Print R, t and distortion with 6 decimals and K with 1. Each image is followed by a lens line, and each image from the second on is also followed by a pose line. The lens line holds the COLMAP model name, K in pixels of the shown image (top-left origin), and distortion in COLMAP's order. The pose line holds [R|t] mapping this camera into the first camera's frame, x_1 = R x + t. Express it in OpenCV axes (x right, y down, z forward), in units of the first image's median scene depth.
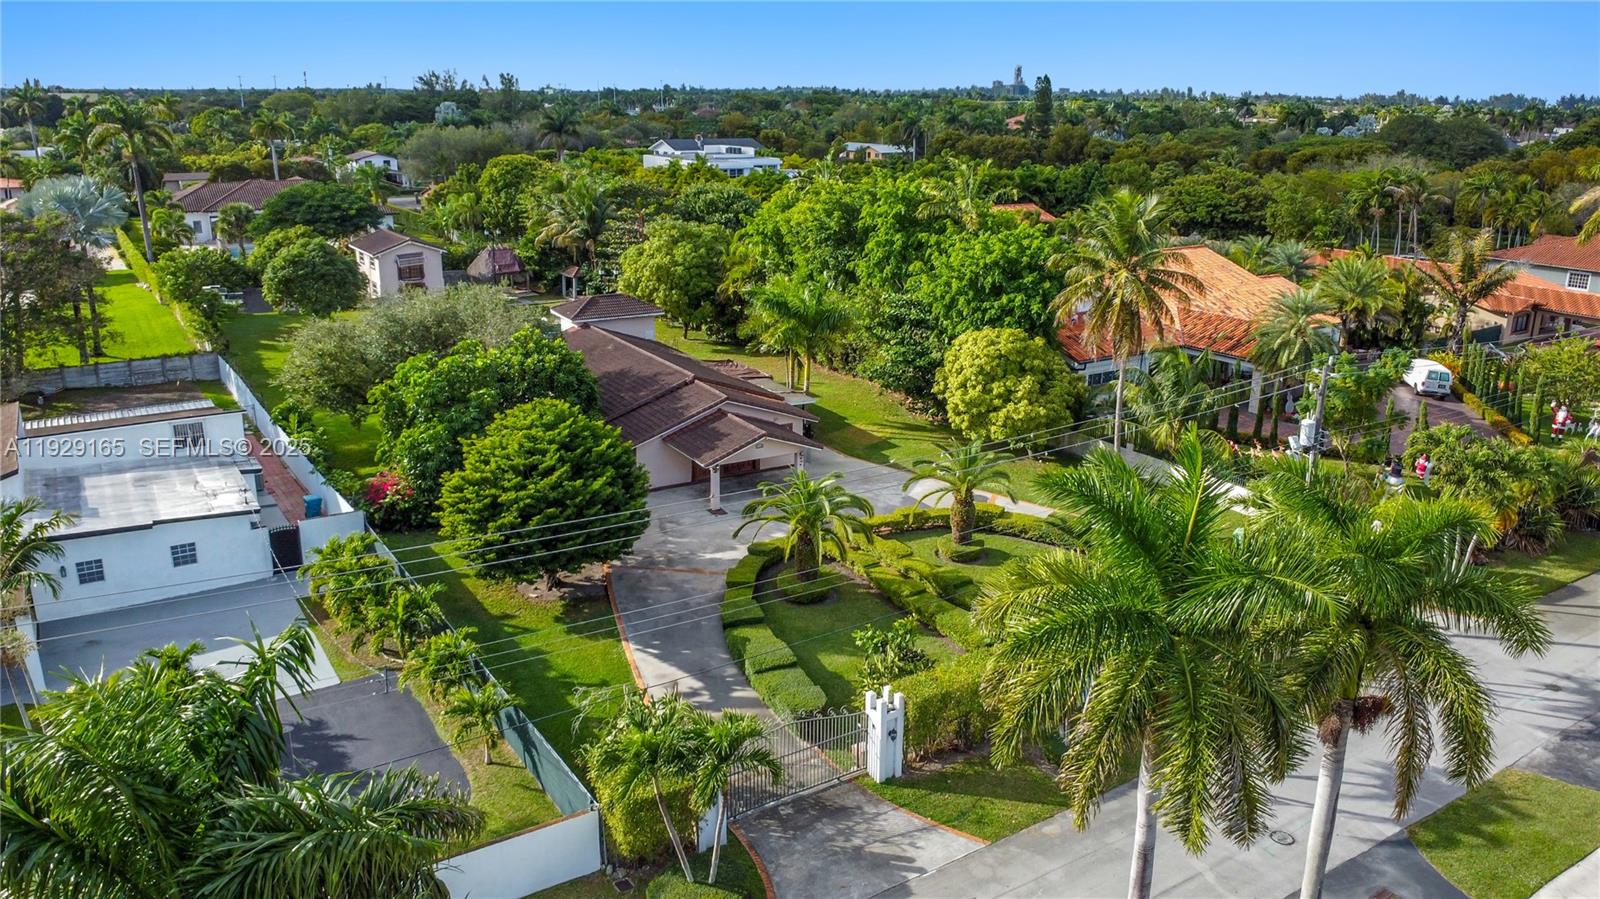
lens RADIAL K [[1188.9, 0, 800.0], [0, 1188.9, 449.5], [0, 0, 1]] dist [-0.003807, -0.002035]
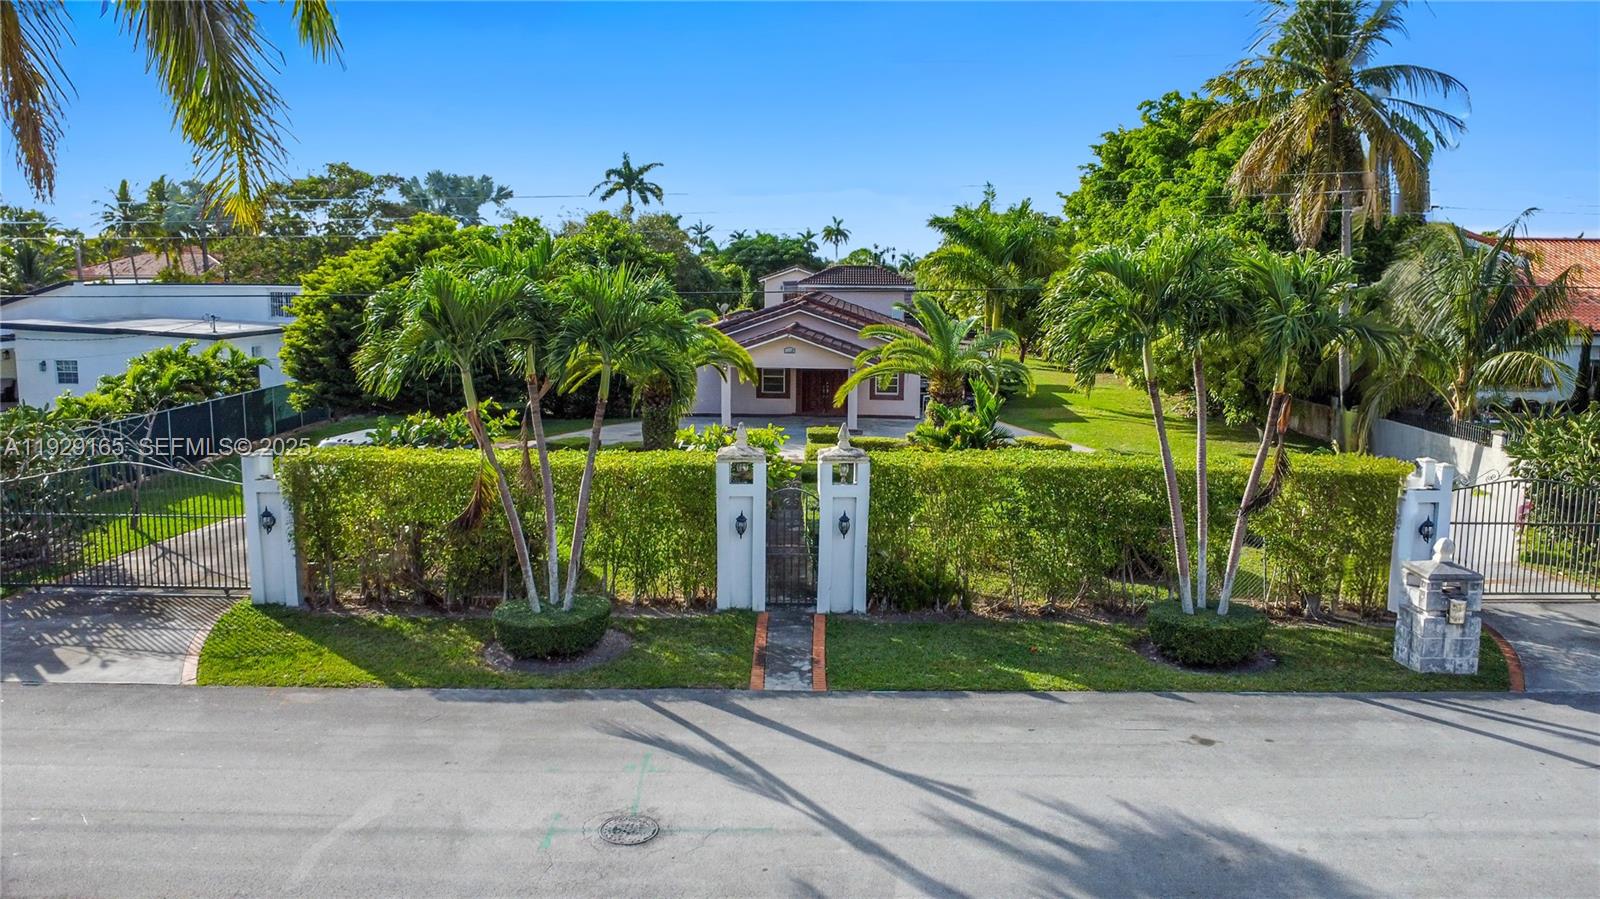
lens RADIAL K [[1172.4, 0, 800.0], [0, 1172.4, 449.5], [0, 0, 1]] dist [-0.028702, -0.003948]
pose [[0.842230, 0.078166, -0.533422, 0.392566], [-0.159507, 0.981265, -0.108057, 0.147085], [0.514982, 0.176093, 0.838919, 0.420858]]
